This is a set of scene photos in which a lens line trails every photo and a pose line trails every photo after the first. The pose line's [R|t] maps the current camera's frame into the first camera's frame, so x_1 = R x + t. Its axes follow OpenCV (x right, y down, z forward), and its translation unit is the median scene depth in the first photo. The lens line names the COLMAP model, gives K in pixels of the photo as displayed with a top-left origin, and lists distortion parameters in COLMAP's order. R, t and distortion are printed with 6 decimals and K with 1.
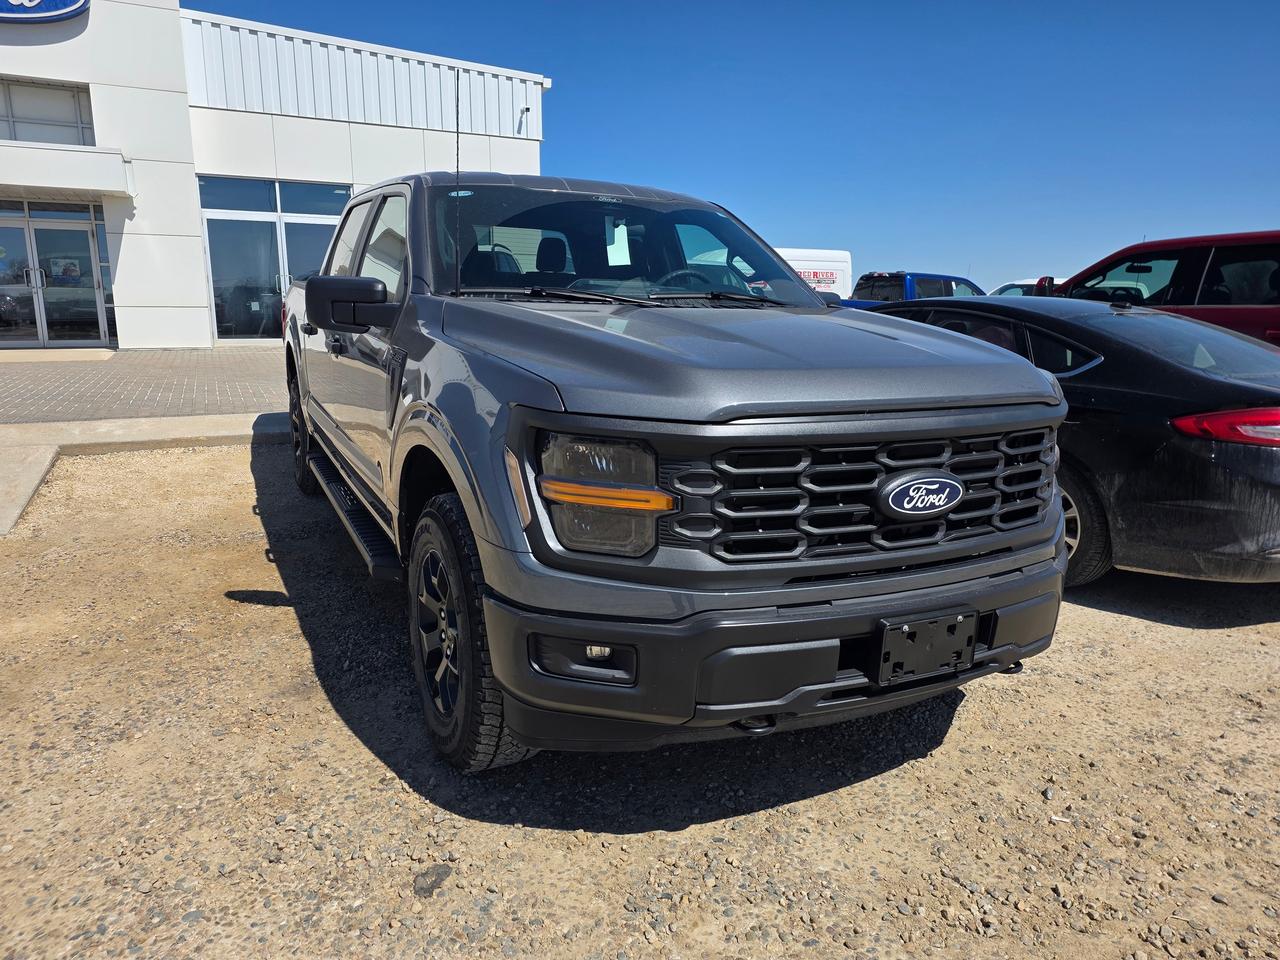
lens RADIAL K [[827.7, 0, 631.5], [0, 827.7, 453.8], [0, 0, 1]] dist [0.108028, -0.084688]
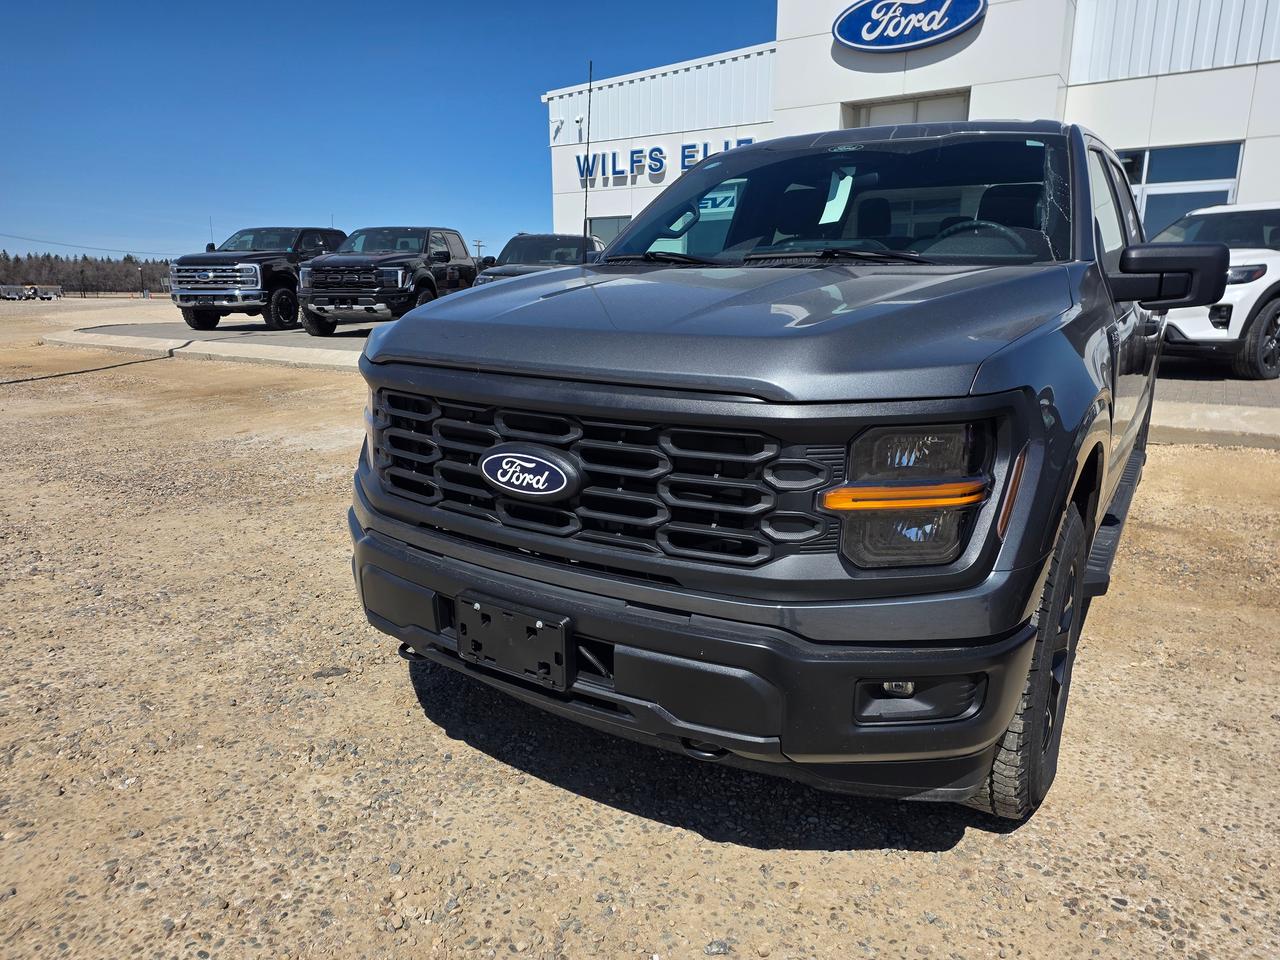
lens RADIAL K [[827.7, 0, 631.5], [0, 827.7, 453.8], [0, 0, 1]] dist [0.108028, -0.084688]
pose [[0.530305, 0.164583, -0.831679, 1.105820], [-0.150378, 0.983682, 0.098777, -0.071819], [0.834364, 0.072684, 0.546400, 0.599177]]
